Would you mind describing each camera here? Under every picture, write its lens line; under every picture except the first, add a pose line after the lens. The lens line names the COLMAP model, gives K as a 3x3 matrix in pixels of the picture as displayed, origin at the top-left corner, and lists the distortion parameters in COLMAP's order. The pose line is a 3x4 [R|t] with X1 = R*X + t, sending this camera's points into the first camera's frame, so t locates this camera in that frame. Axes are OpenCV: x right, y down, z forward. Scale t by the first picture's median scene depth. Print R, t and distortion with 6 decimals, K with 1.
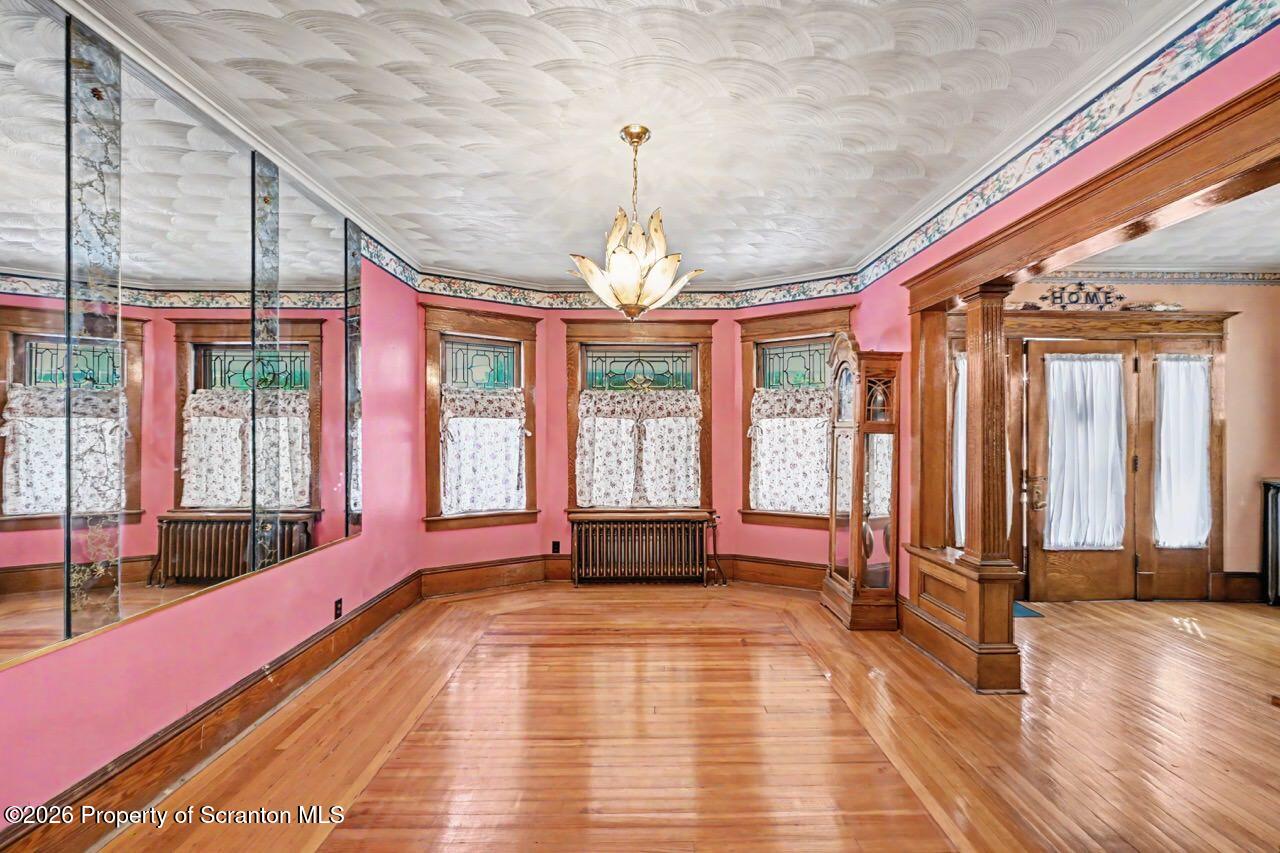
lens RADIAL K [[518.0, 0, 642.0], [0, 518.0, 428.9], [0, 0, 1]] dist [0.001762, 0.000114]
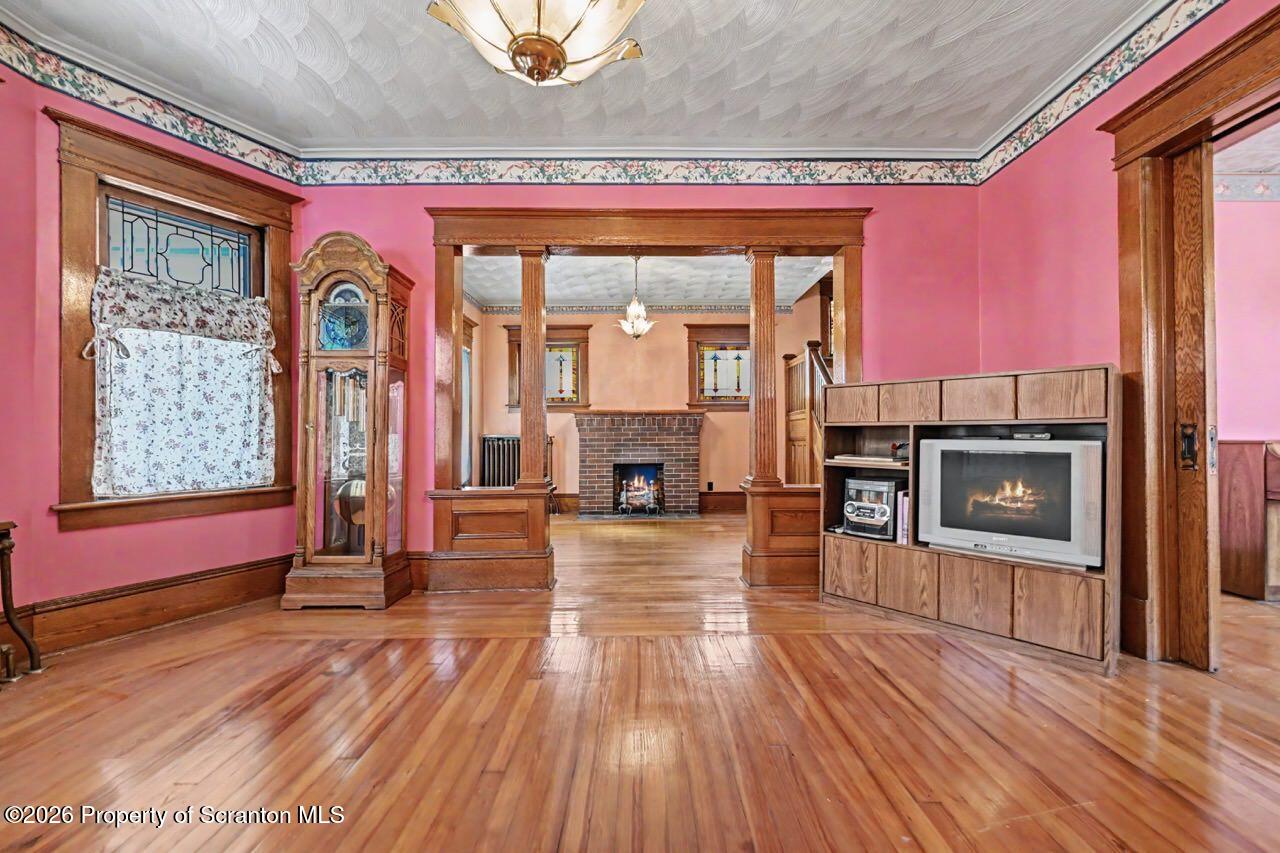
lens RADIAL K [[518.0, 0, 645.3], [0, 518.0, 433.8], [0, 0, 1]] dist [0.001762, 0.000114]
pose [[-0.007211, 0.009679, 0.999927, -0.317842], [-0.003525, 0.999947, -0.009705, 0.097044], [-0.999968, -0.003594, -0.007177, 0.479601]]
